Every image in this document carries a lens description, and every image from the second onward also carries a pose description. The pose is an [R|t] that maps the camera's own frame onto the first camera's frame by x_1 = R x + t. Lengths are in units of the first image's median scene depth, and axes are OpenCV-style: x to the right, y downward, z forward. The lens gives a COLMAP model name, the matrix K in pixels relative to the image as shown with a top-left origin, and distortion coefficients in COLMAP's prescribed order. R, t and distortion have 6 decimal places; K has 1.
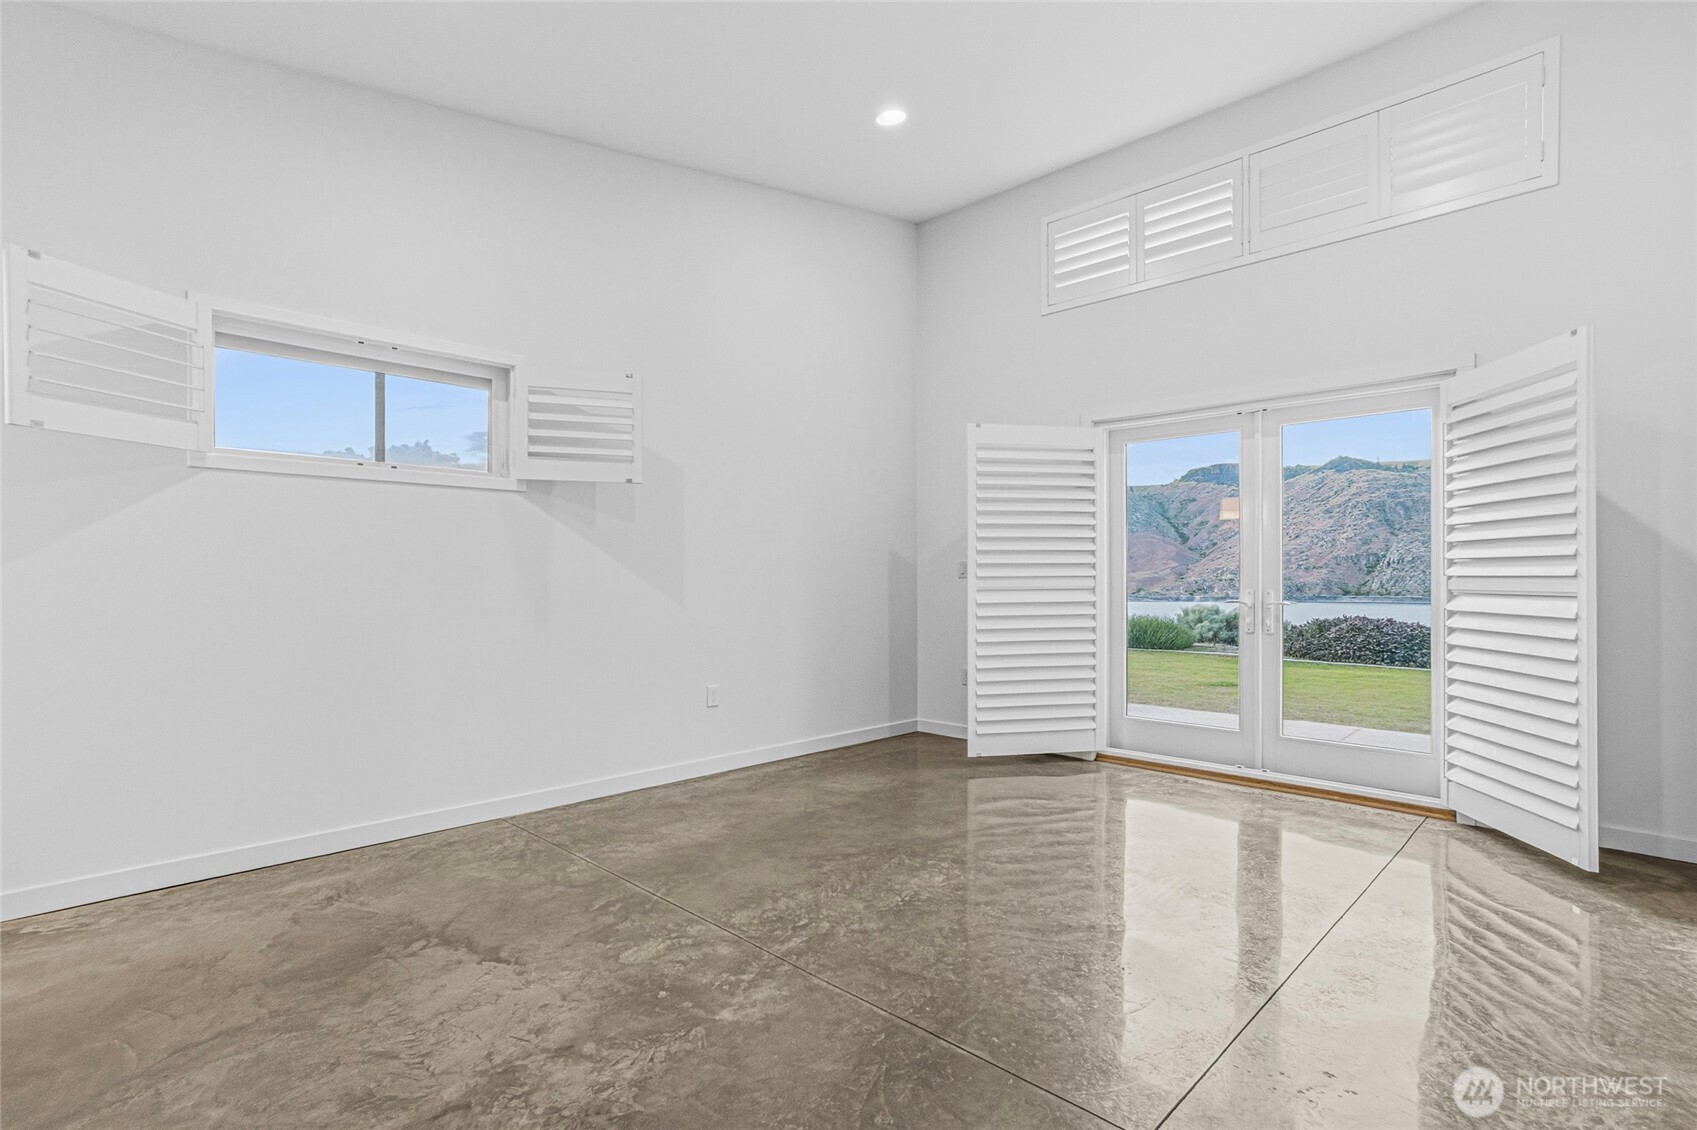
lens RADIAL K [[815.5, 0, 848.5], [0, 815.5, 565.0], [0, 0, 1]] dist [-0.000216, 0.000321]
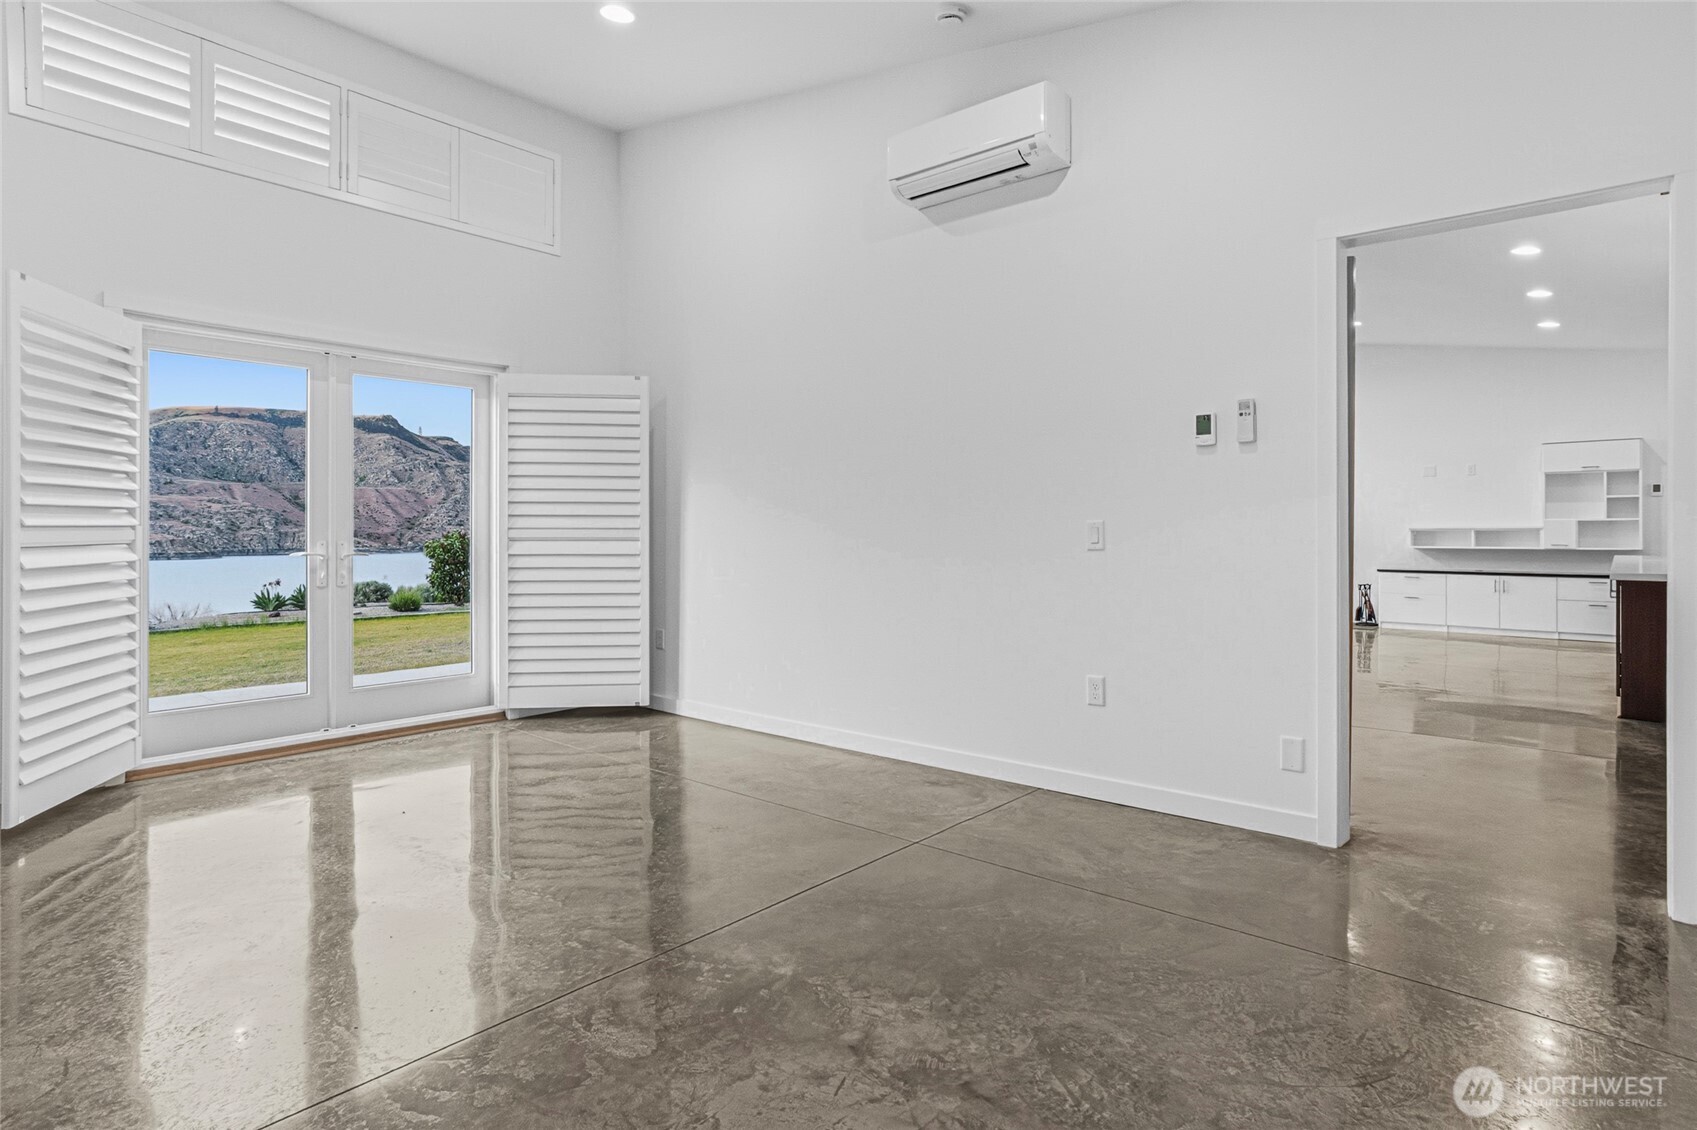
lens RADIAL K [[894.2, 0, 839.3], [0, 894.2, 535.5], [0, 0, 1]] dist [-0.003796, 0.016213]
pose [[-0.060880, -0.004672, 0.998134, -0.637970], [-0.015398, 0.999874, 0.003741, 0.010233], [-0.998026, -0.015141, -0.060944, 0.519705]]
